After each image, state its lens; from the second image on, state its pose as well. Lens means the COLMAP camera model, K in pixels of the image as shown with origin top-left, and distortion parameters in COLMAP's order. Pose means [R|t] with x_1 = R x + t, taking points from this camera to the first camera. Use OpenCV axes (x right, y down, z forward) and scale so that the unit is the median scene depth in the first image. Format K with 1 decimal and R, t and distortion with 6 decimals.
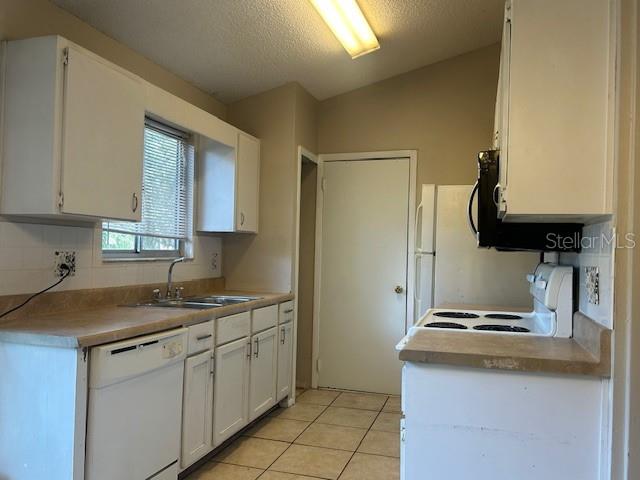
lens RADIAL K [[504.6, 0, 319.4], [0, 504.6, 243.7], [0, 0, 1]] dist [-0.008028, -0.008008]
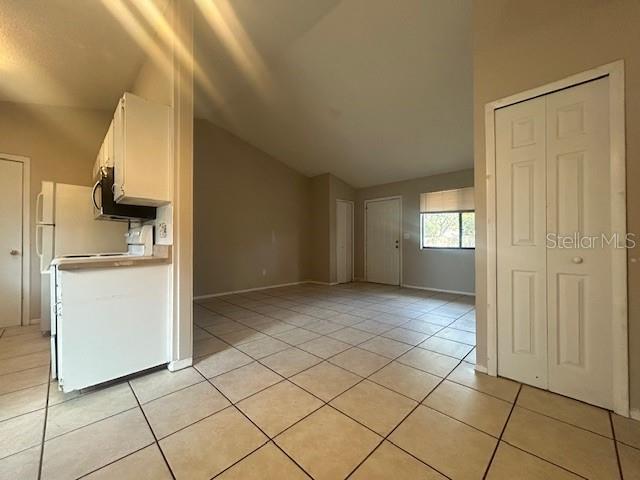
lens RADIAL K [[260.3, 0, 316.5], [0, 260.3, 240.4], [0, 0, 1]] dist [-0.003657, -0.000020]
pose [[0.464928, -0.021040, 0.885098, -0.140537], [0.003195, 0.999751, 0.022087, 0.062703], [-0.885342, -0.007441, 0.464880, -0.155809]]
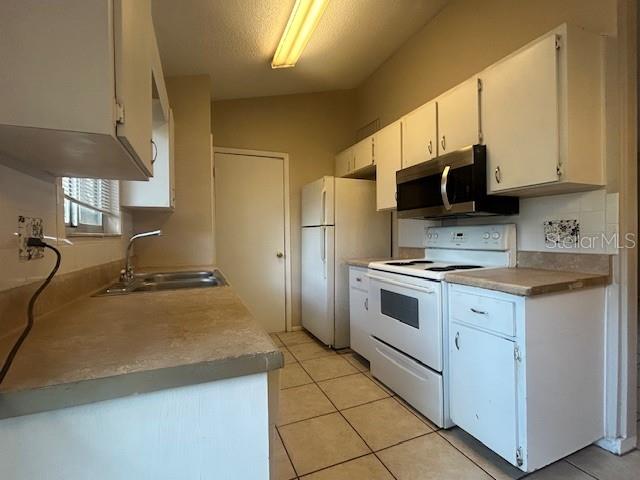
lens RADIAL K [[304.0, 0, 319.7], [0, 304.0, 238.7], [0, 0, 1]] dist [0.013782, 0.000443]
pose [[0.768930, -0.039122, 0.638135, -0.420531], [0.022994, 0.999173, 0.033549, 0.032181], [-0.638920, -0.011123, 0.769193, 0.442715]]
